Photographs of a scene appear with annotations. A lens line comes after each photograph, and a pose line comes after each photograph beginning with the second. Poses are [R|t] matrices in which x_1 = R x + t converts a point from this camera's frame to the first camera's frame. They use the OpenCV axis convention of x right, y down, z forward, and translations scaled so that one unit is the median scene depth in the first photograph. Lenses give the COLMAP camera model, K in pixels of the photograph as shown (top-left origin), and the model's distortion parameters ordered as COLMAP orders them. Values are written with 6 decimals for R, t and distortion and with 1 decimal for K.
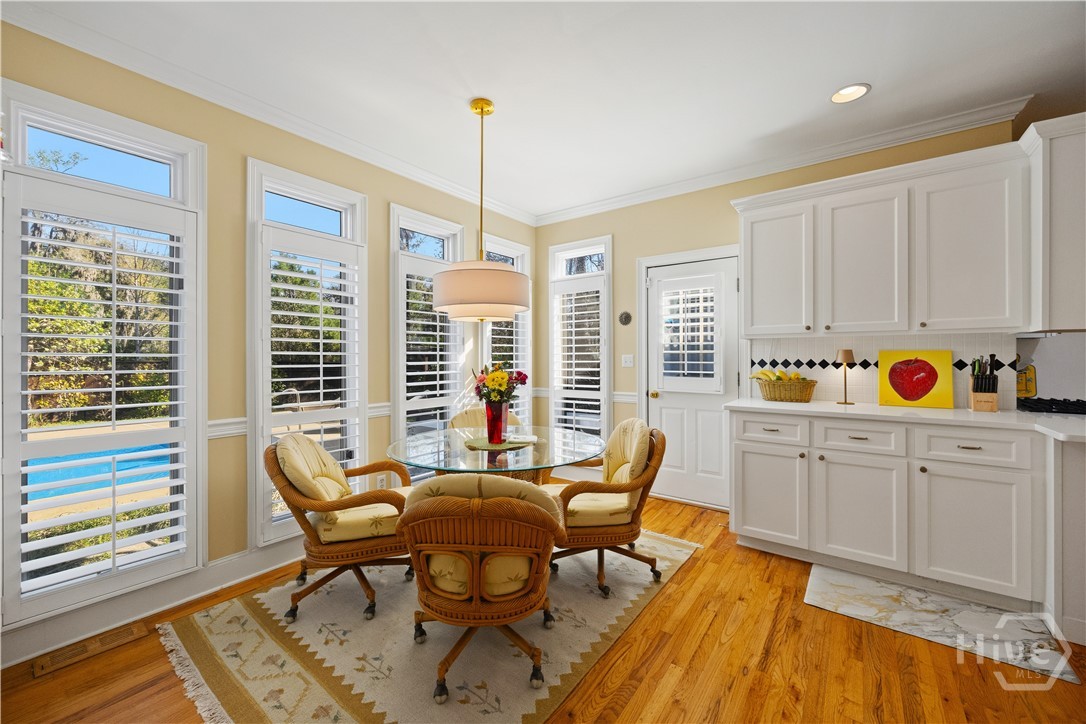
lens RADIAL K [[431.9, 0, 542.6], [0, 431.9, 352.9], [0, 0, 1]] dist [0.003011, -0.001687]
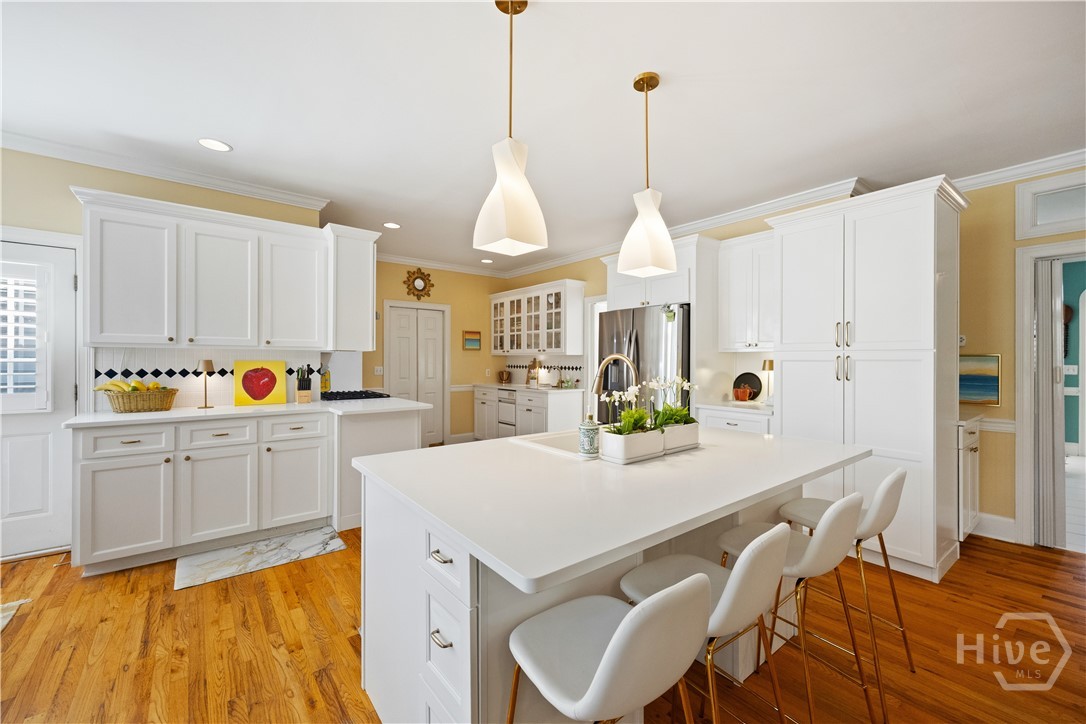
lens RADIAL K [[431.9, 0, 542.4], [0, 431.9, 365.9], [0, 0, 1]] dist [0.003011, -0.001687]
pose [[0.259937, -0.008074, 0.965592, -0.182706], [-0.011083, 0.999874, 0.011344, -0.016536], [-0.965562, -0.013651, 0.259815, -0.160697]]
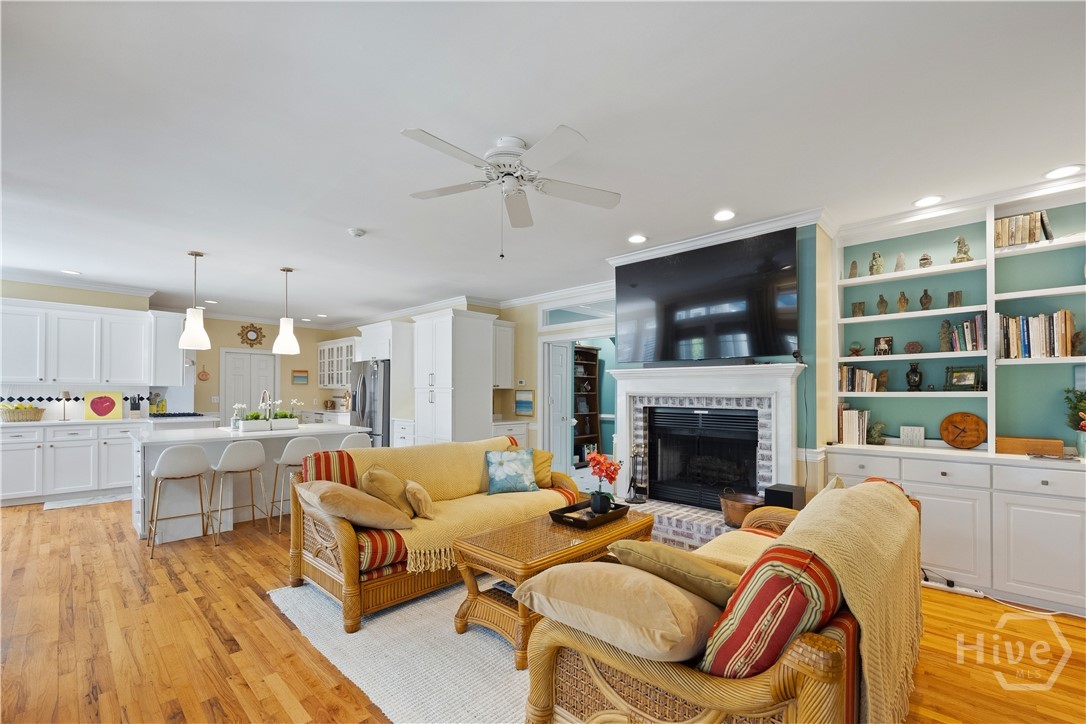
lens RADIAL K [[431.9, 0, 533.4], [0, 431.9, 395.5], [0, 0, 1]] dist [0.003011, -0.001687]
pose [[0.112086, -0.001511, 0.993697, -1.073147], [-0.014023, 0.999897, 0.003102, -0.027748], [-0.993600, -0.014282, 0.112053, -1.412148]]
